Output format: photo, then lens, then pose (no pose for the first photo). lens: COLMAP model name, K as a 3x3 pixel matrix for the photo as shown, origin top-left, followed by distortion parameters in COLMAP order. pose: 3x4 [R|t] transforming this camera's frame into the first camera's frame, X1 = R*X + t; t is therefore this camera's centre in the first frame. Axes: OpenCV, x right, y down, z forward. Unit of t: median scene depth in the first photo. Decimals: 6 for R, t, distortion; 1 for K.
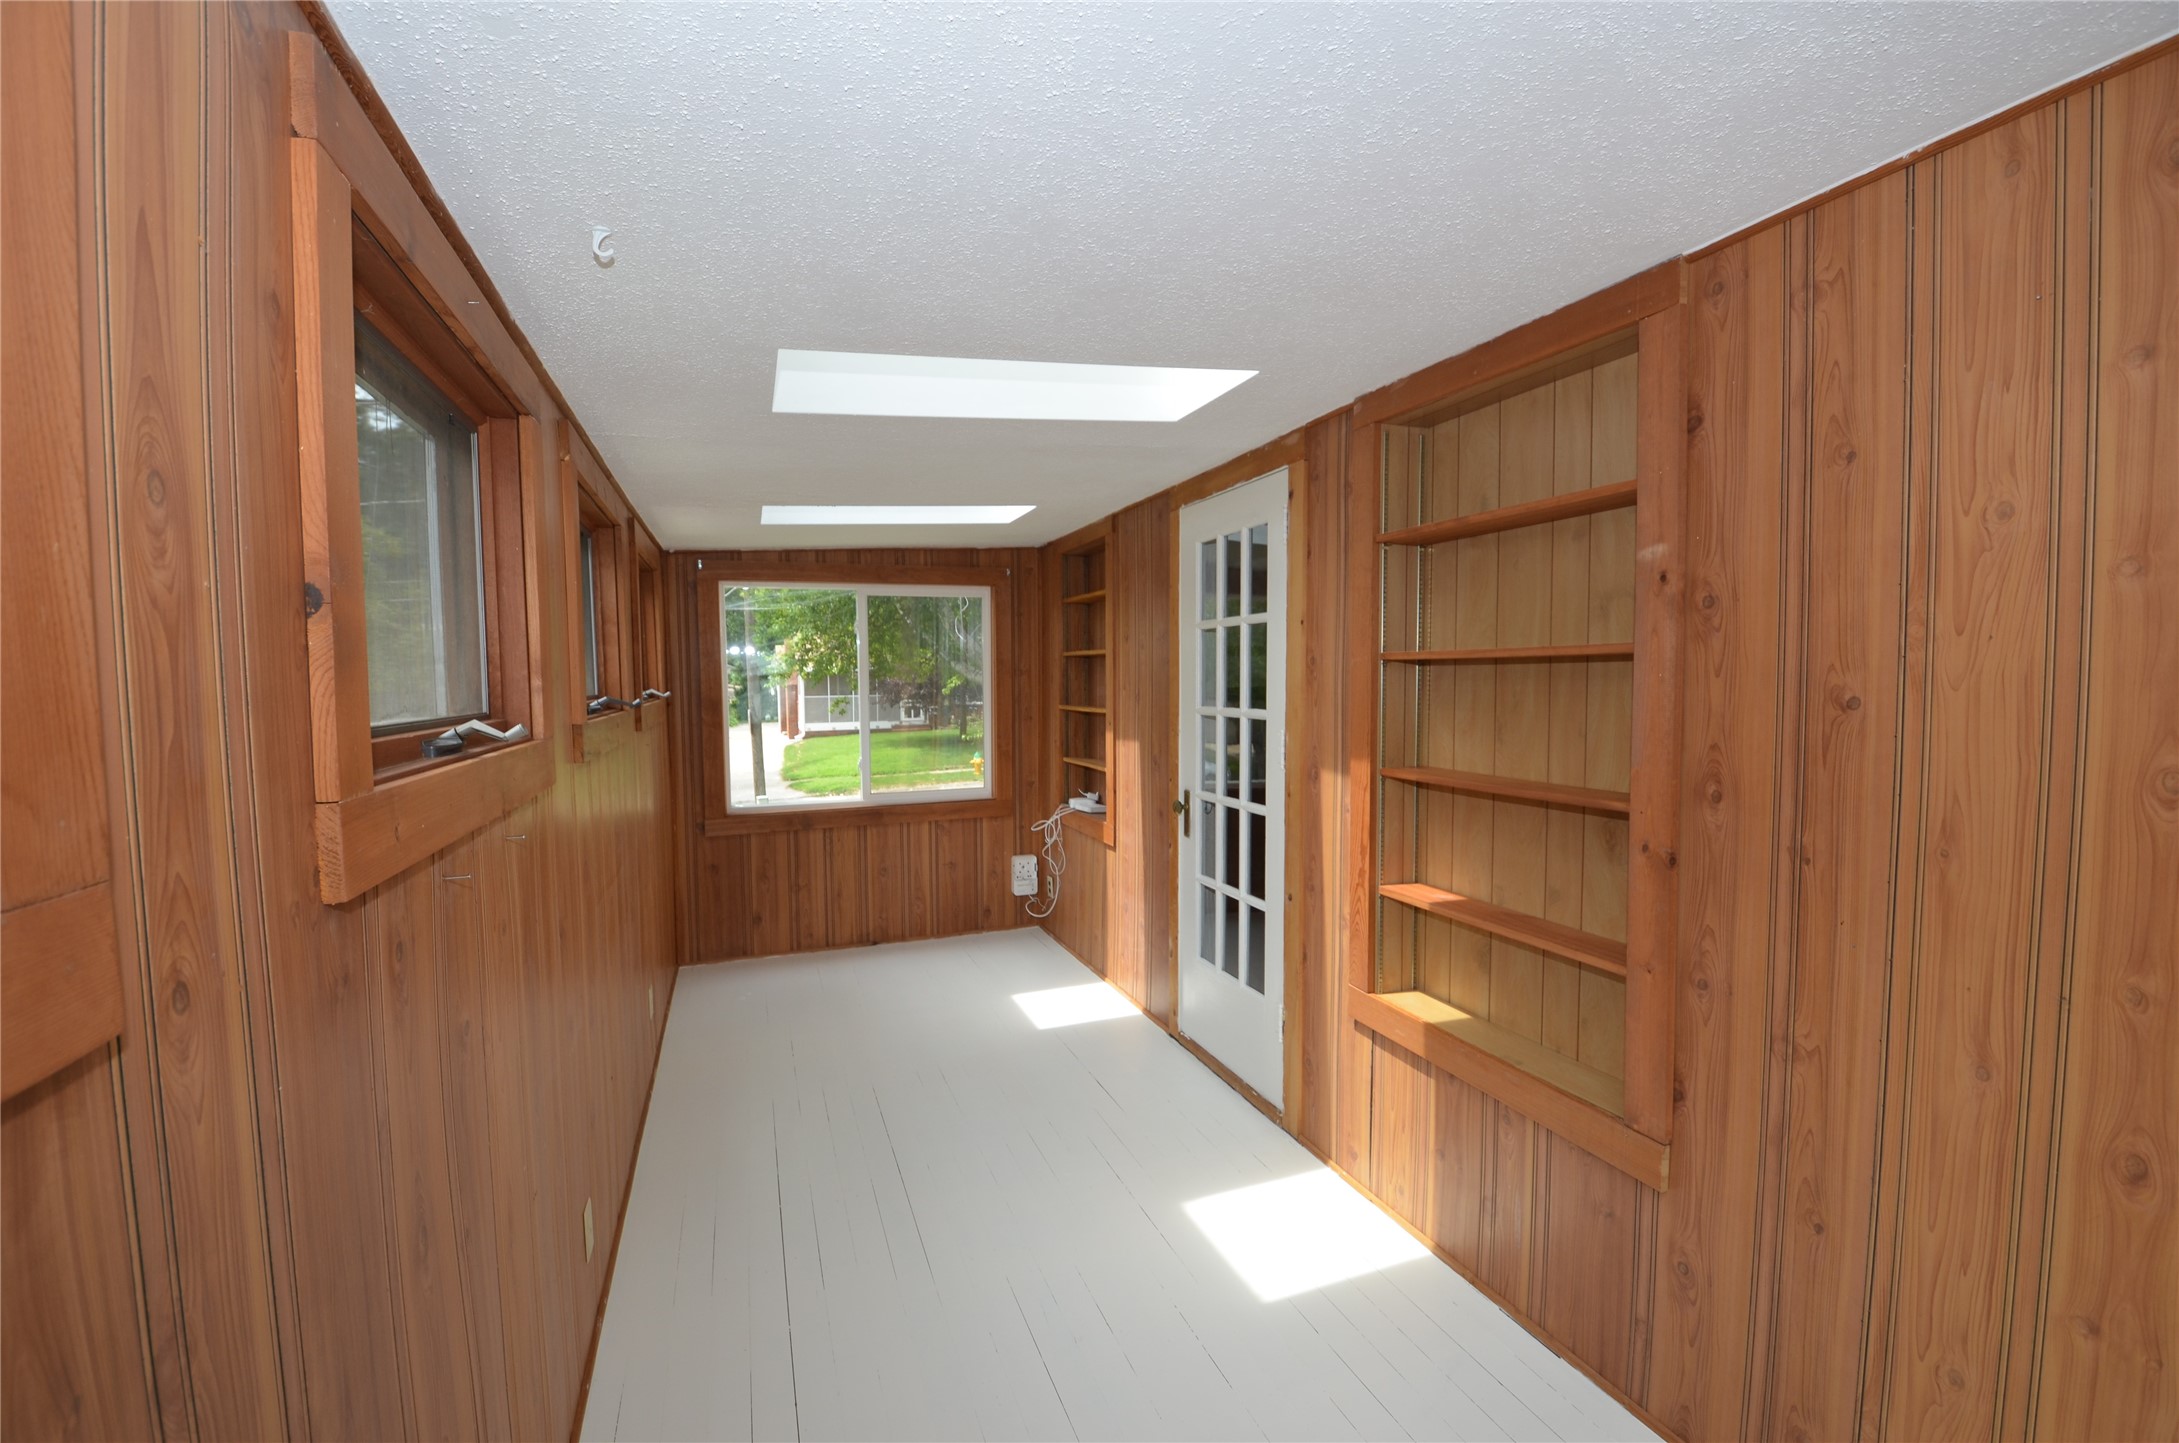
lens RADIAL K [[949.2, 0, 1096.8], [0, 949.2, 721.8], [0, 0, 1]] dist [-0.001064, -0.013068]
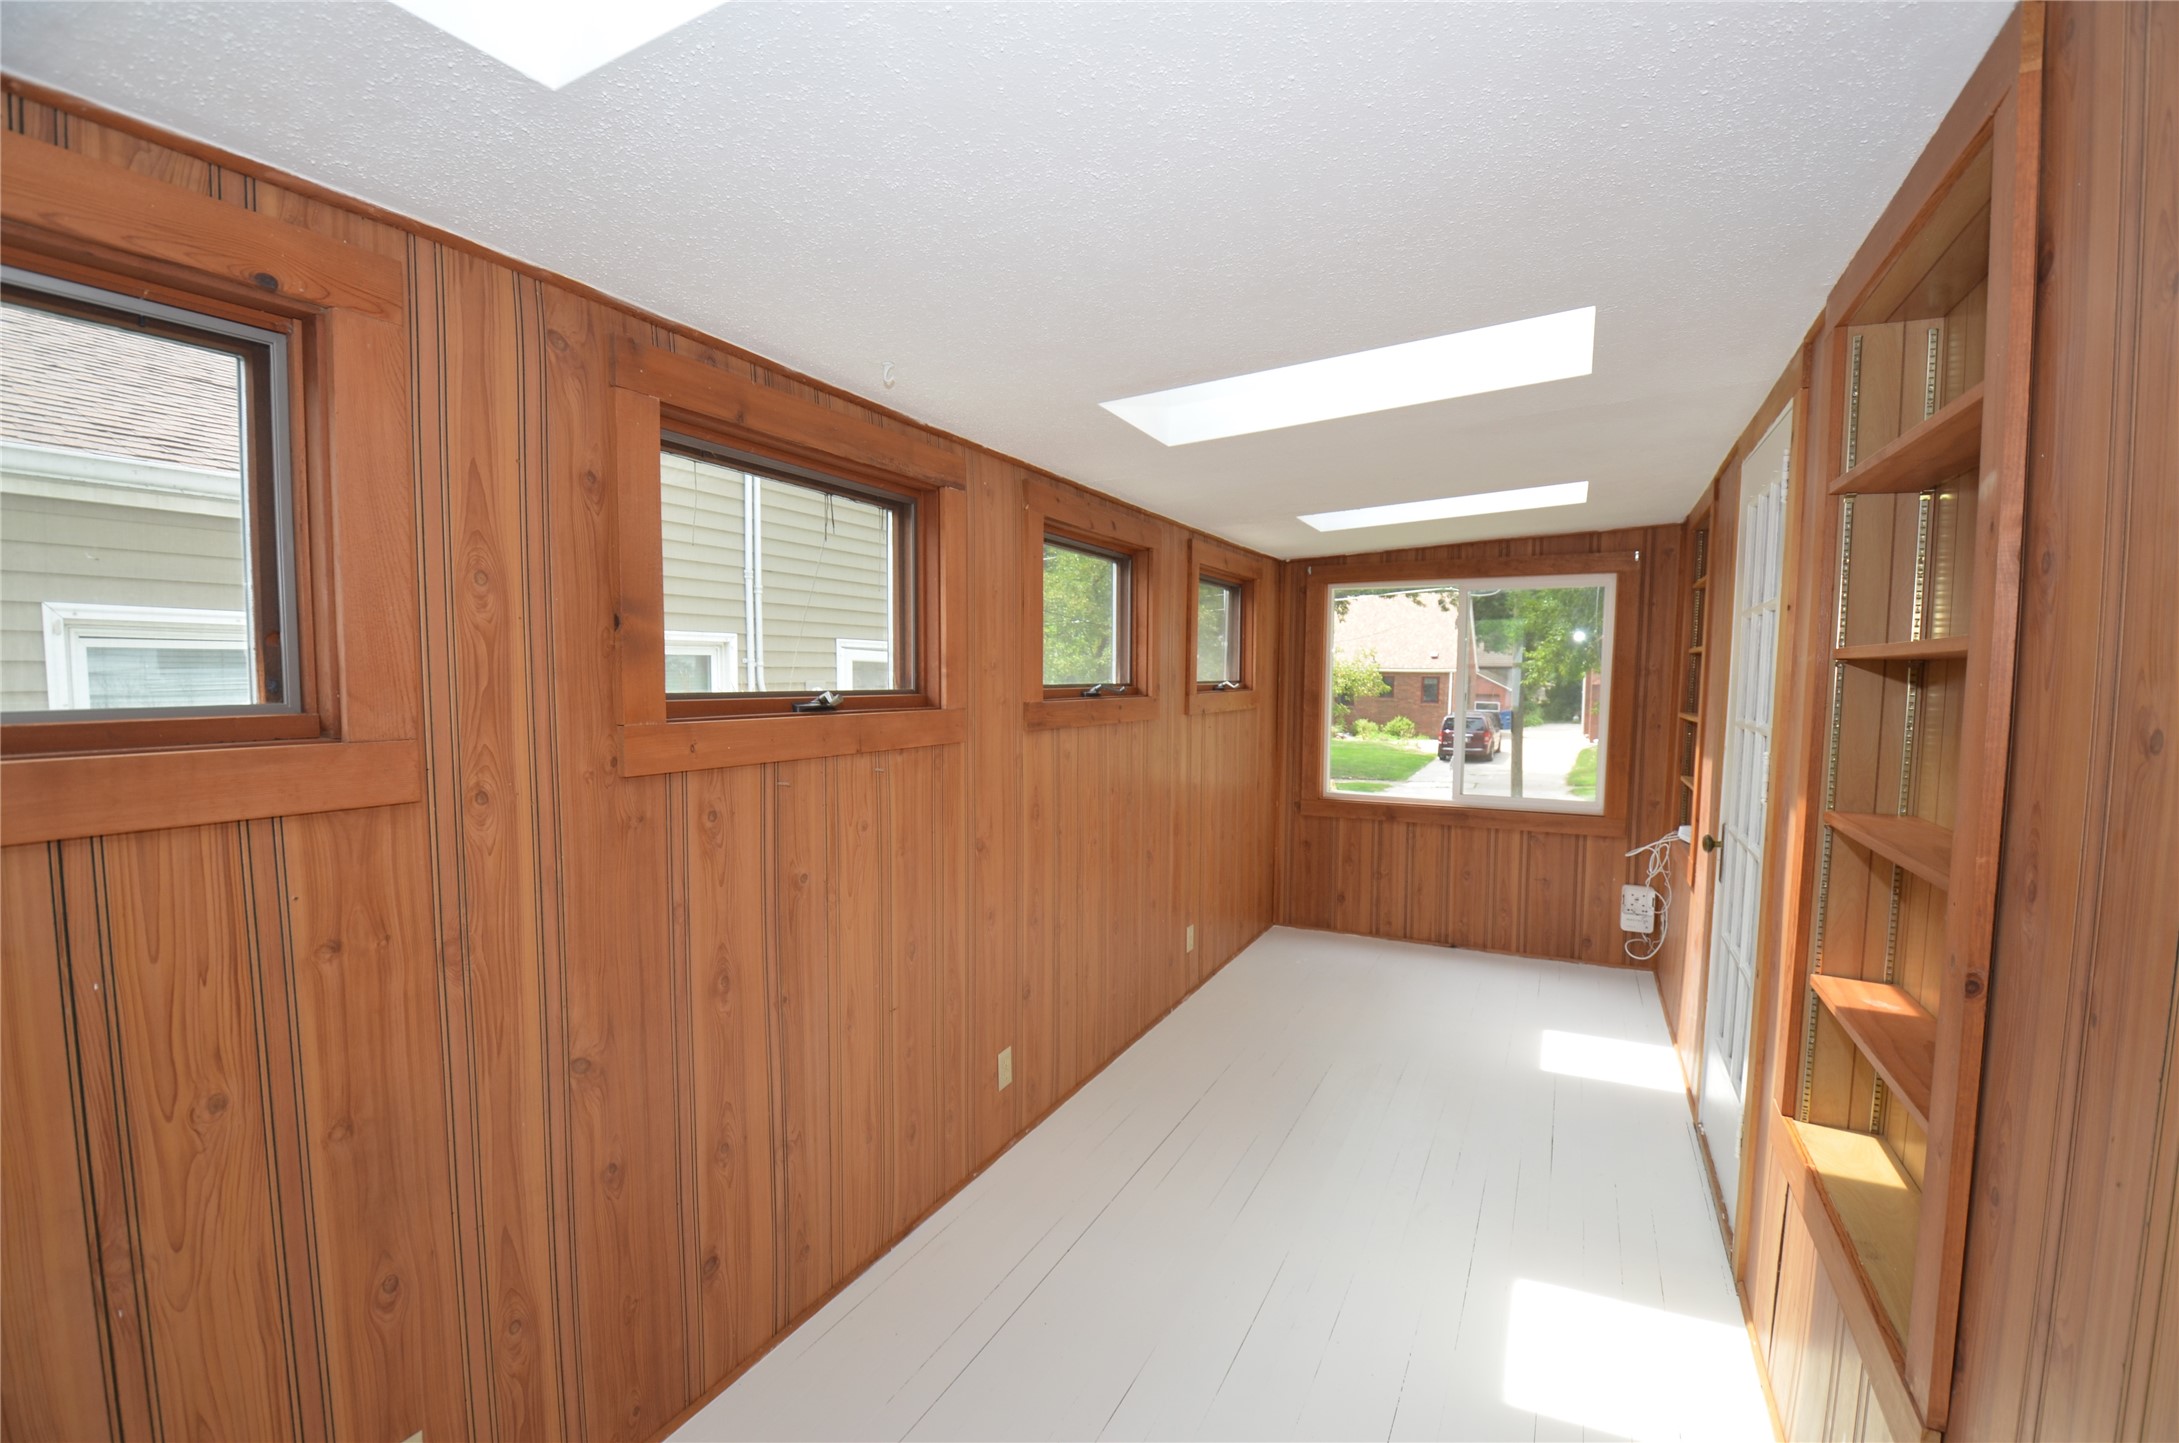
lens RADIAL K [[949.2, 0, 1105.6], [0, 949.2, 739.2], [0, 0, 1]] dist [-0.001064, -0.013068]
pose [[0.691101, 0.066211, -0.719719, 0.215850], [-0.051426, 0.997776, 0.042409, -0.003580], [0.720926, 0.007703, 0.692969, 0.059211]]
